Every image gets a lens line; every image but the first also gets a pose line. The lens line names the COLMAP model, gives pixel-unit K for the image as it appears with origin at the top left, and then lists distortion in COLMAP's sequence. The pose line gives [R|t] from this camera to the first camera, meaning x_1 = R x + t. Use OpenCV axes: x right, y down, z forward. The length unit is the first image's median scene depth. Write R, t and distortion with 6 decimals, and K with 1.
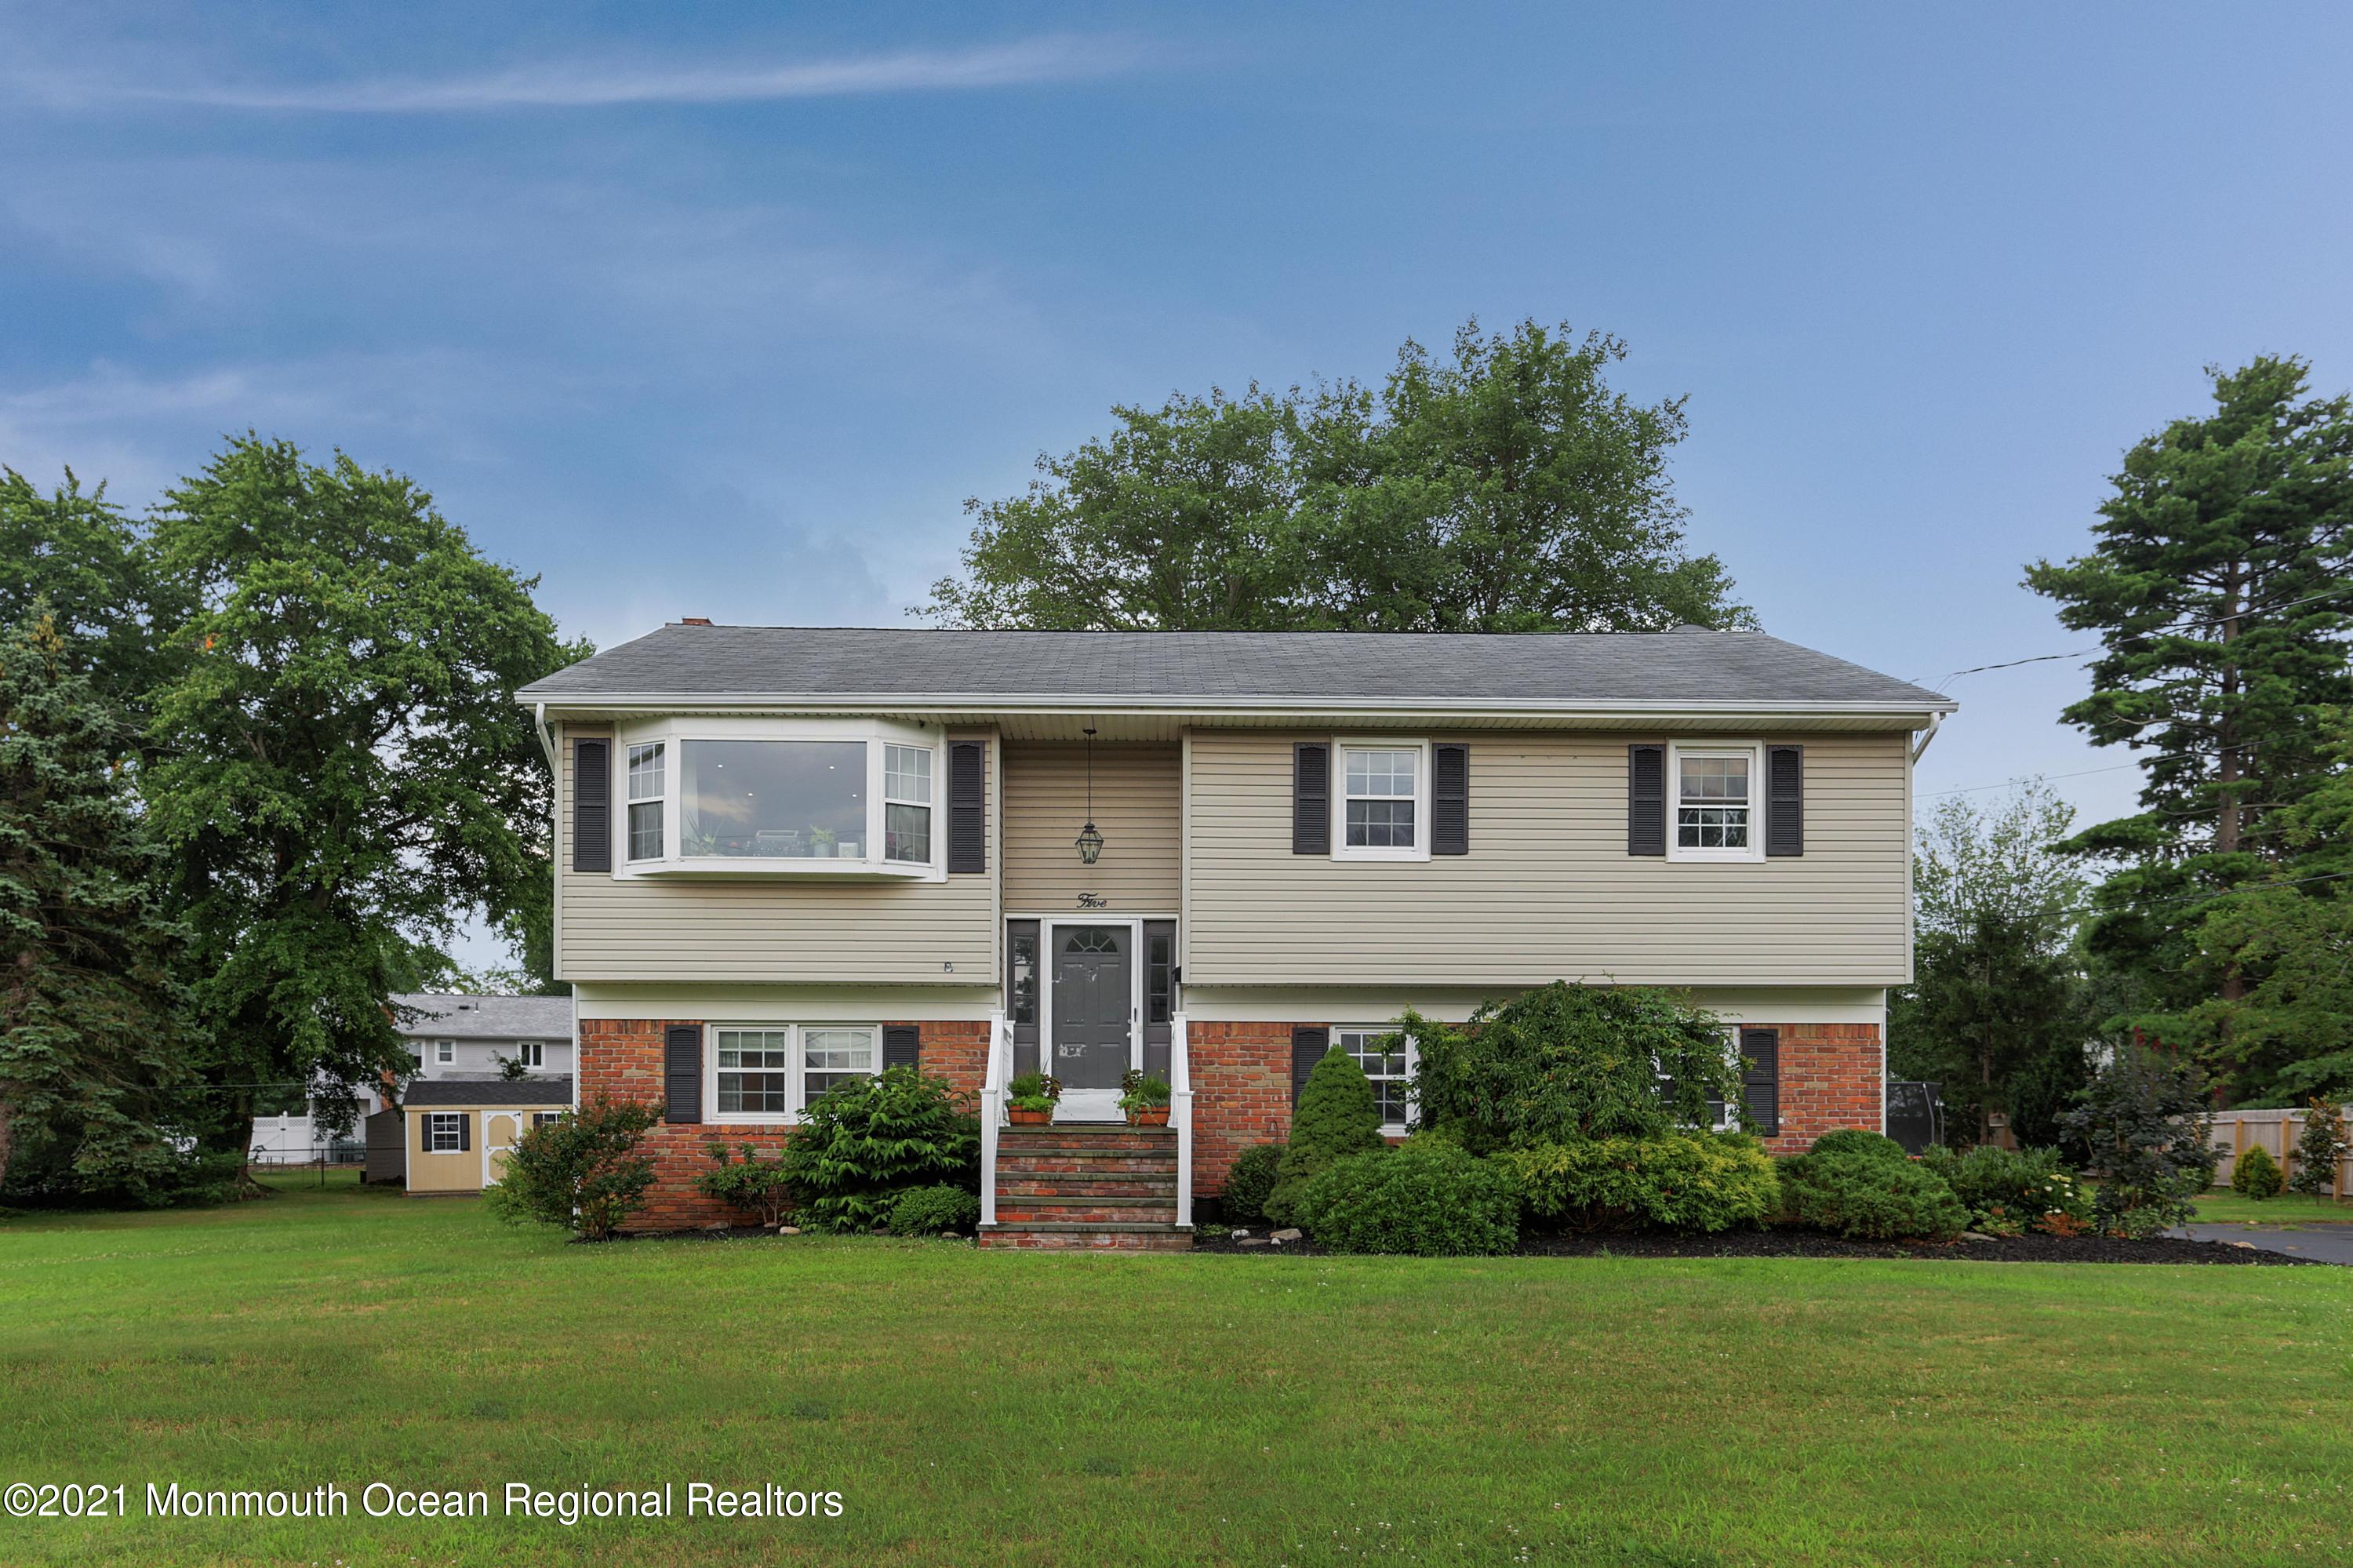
lens RADIAL K [[1691.0, 0, 1182.6], [0, 1691.0, 1099.6], [0, 0, 1]] dist [0.004765, 0.004690]
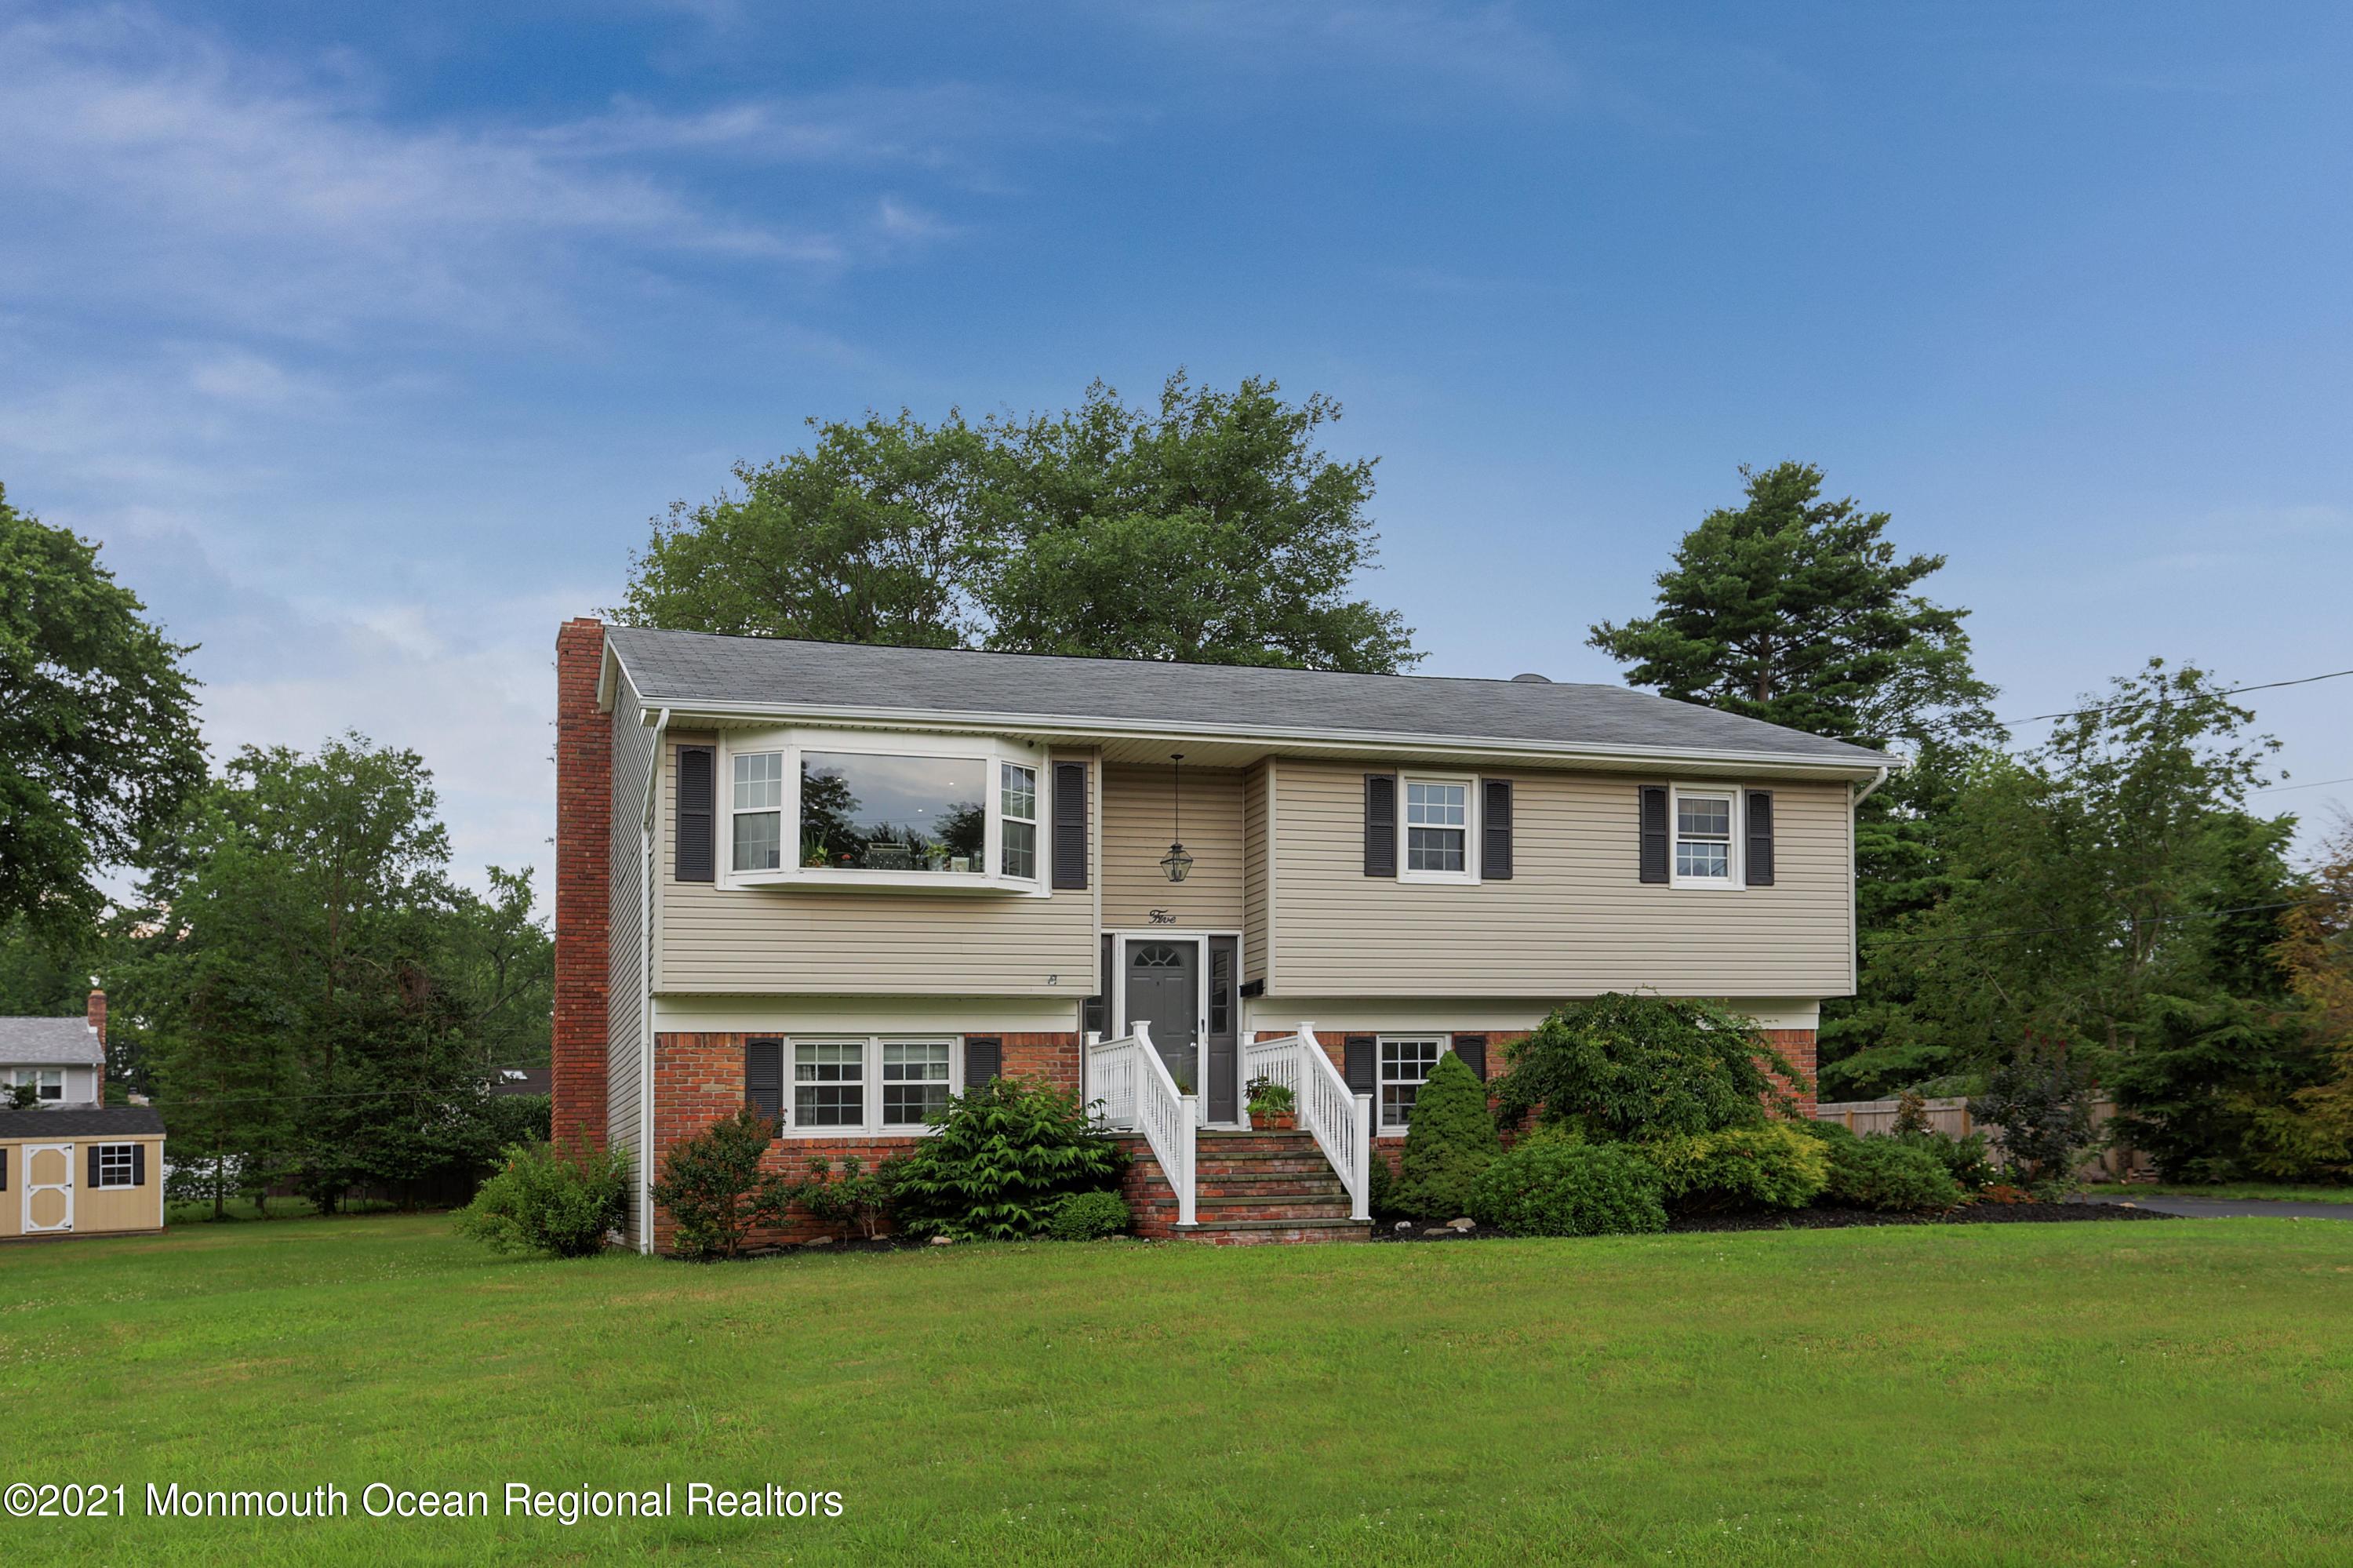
lens RADIAL K [[1690.1, 0, 1182.2], [0, 1690.1, 1067.7], [0, 0, 1]] dist [-0.001631, 0.001331]
pose [[0.965415, -0.011856, 0.260449, -0.330211], [0.019073, 0.999500, -0.025202, 0.002485], [-0.260020, 0.029298, 0.965159, -0.010334]]
